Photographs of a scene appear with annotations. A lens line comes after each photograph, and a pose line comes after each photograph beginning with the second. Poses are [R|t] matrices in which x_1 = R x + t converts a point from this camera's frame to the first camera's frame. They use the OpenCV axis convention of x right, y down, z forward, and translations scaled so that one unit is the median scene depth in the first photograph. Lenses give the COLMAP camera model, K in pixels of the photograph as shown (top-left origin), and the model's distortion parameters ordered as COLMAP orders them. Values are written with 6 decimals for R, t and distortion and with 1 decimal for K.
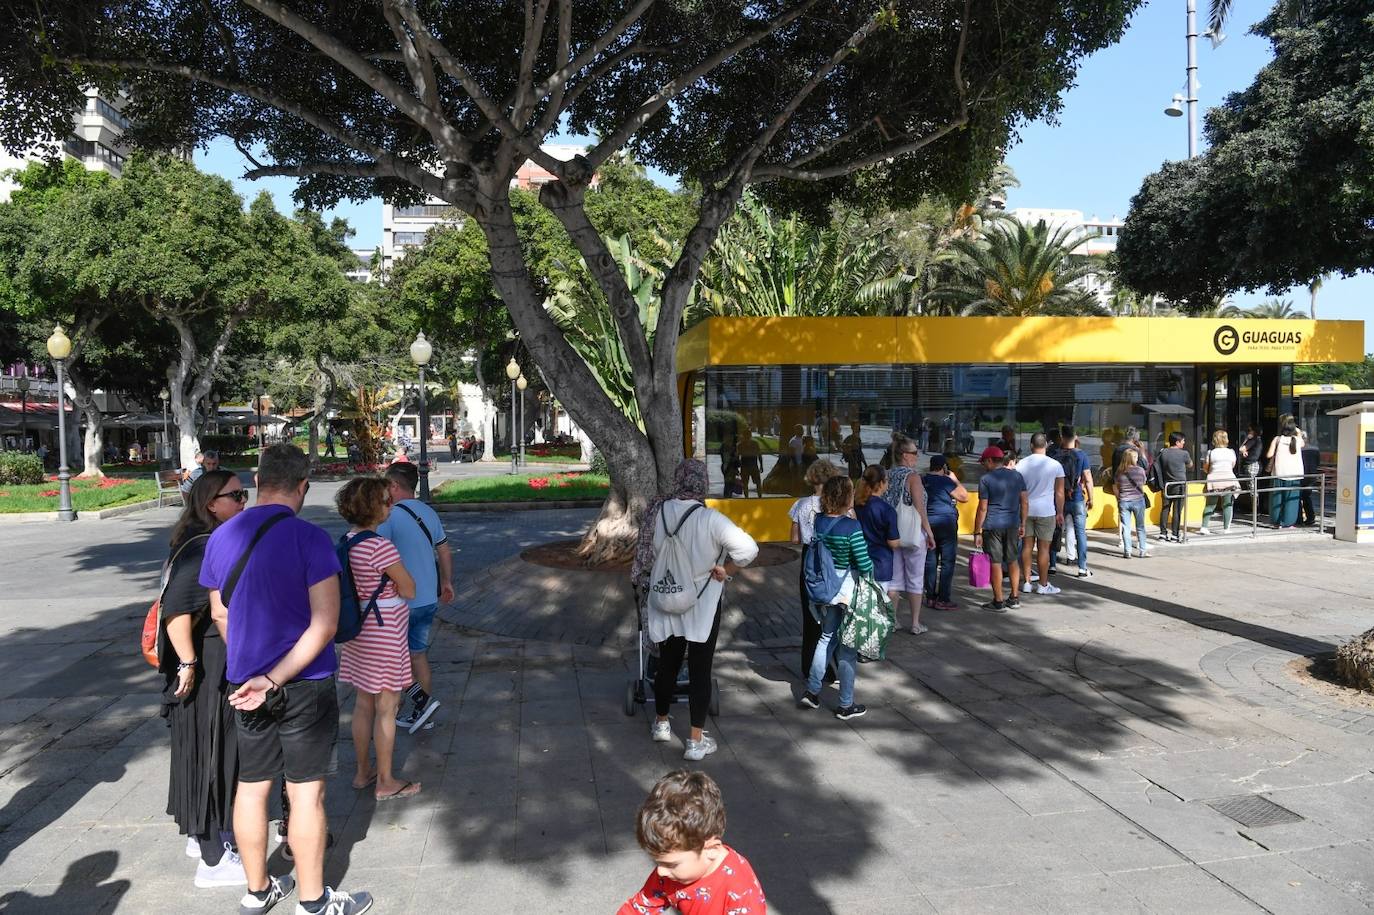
lens RADIAL K [[938.7, 0, 668.7], [0, 938.7, 460.4], [0, 0, 1]] dist [-0.065262, 0.003114]
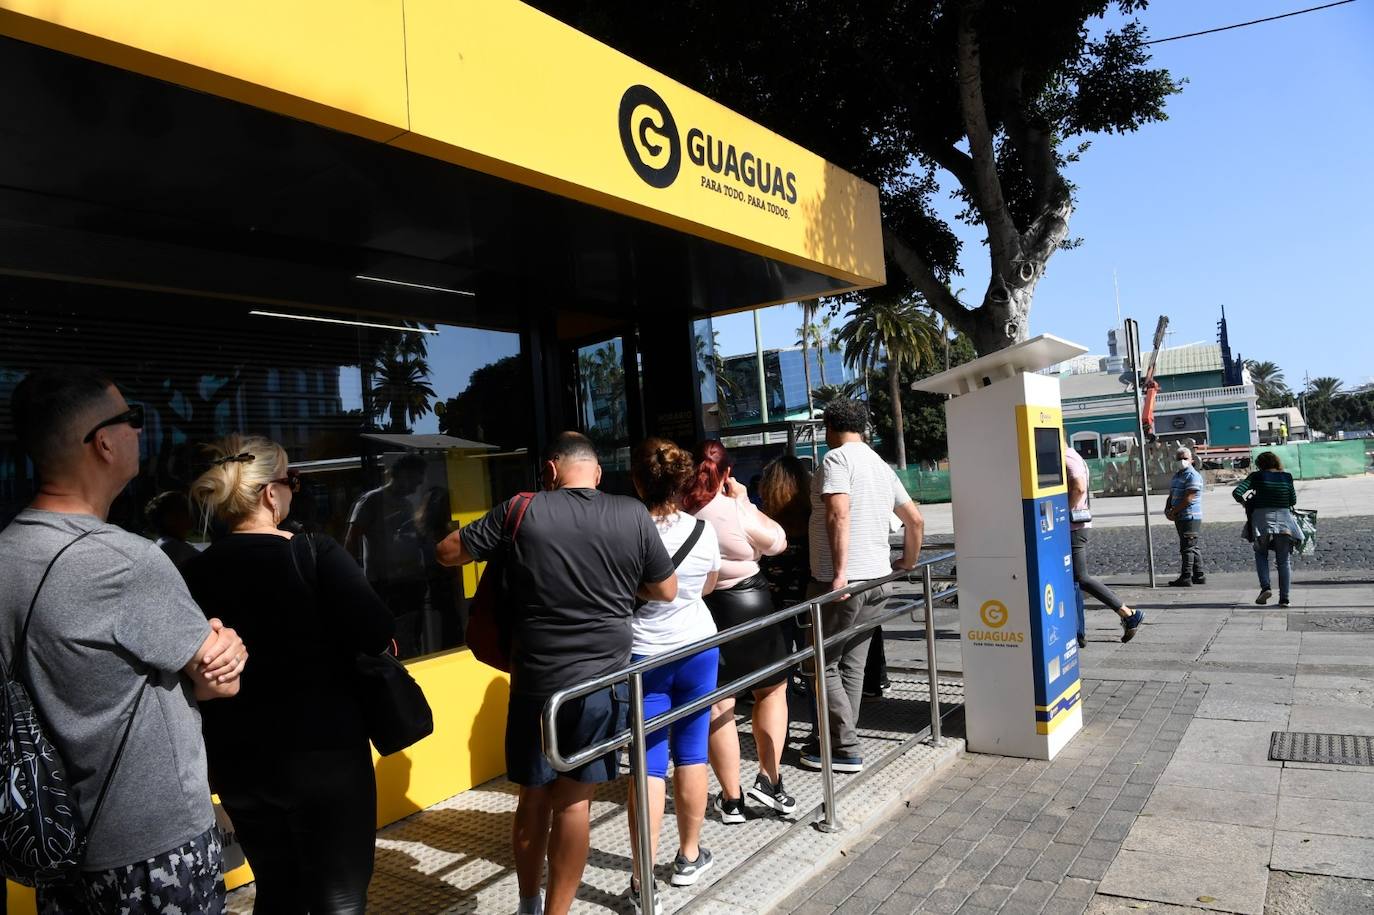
lens RADIAL K [[938.7, 0, 668.7], [0, 938.7, 460.4], [0, 0, 1]] dist [-0.065262, 0.003114]
pose [[0.704512, -0.019431, 0.709426, 0.404553], [0.095020, 0.993207, -0.067158, -0.008833], [-0.703302, 0.114723, 0.701573, 0.806712]]
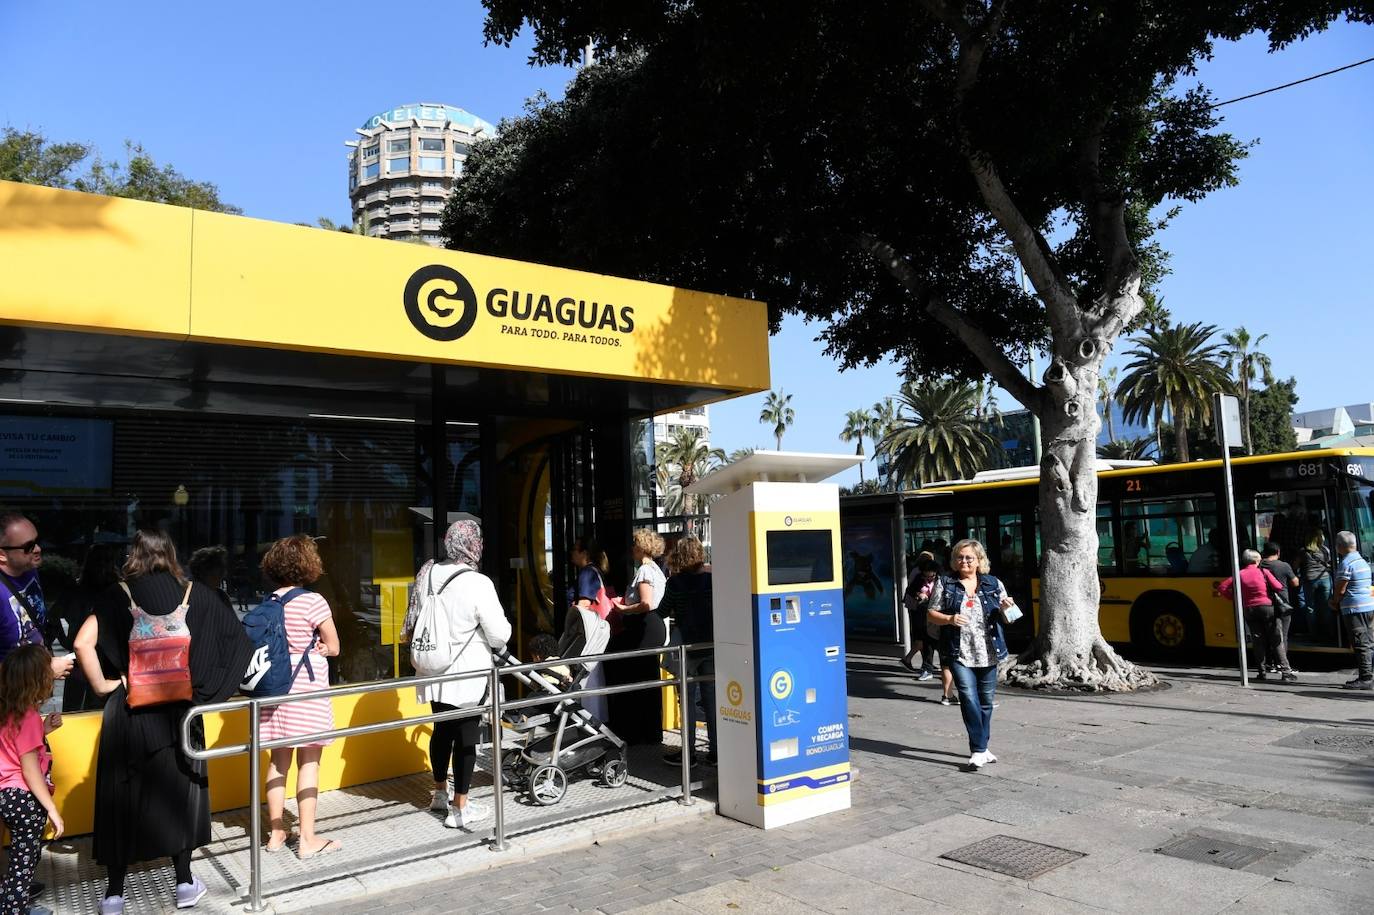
lens RADIAL K [[938.7, 0, 668.7], [0, 938.7, 460.4], [0, 0, 1]] dist [-0.065262, 0.003114]
pose [[0.892183, 0.026458, 0.450899, 0.524081], [0.043610, 0.988573, -0.144298, -0.005530], [-0.449564, 0.148404, 0.880834, 0.627552]]
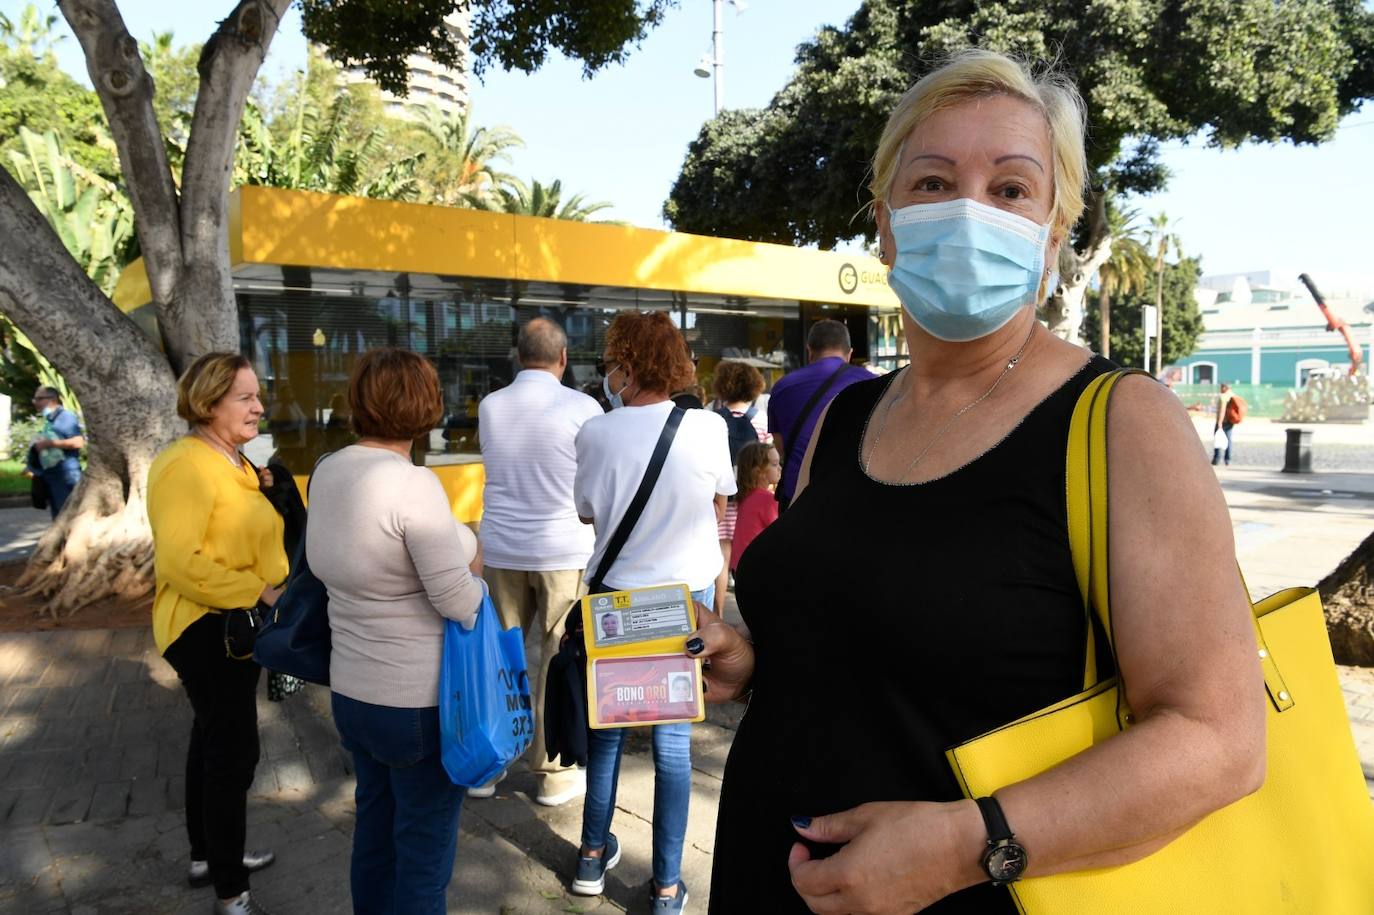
lens RADIAL K [[940.7, 0, 682.8], [0, 940.7, 447.1], [0, 0, 1]] dist [-0.058257, 0.006224]
pose [[0.844061, -0.031865, 0.535299, -0.040995], [0.028614, 0.999487, 0.014379, 0.020204], [-0.535483, 0.003180, 0.844540, 0.296376]]
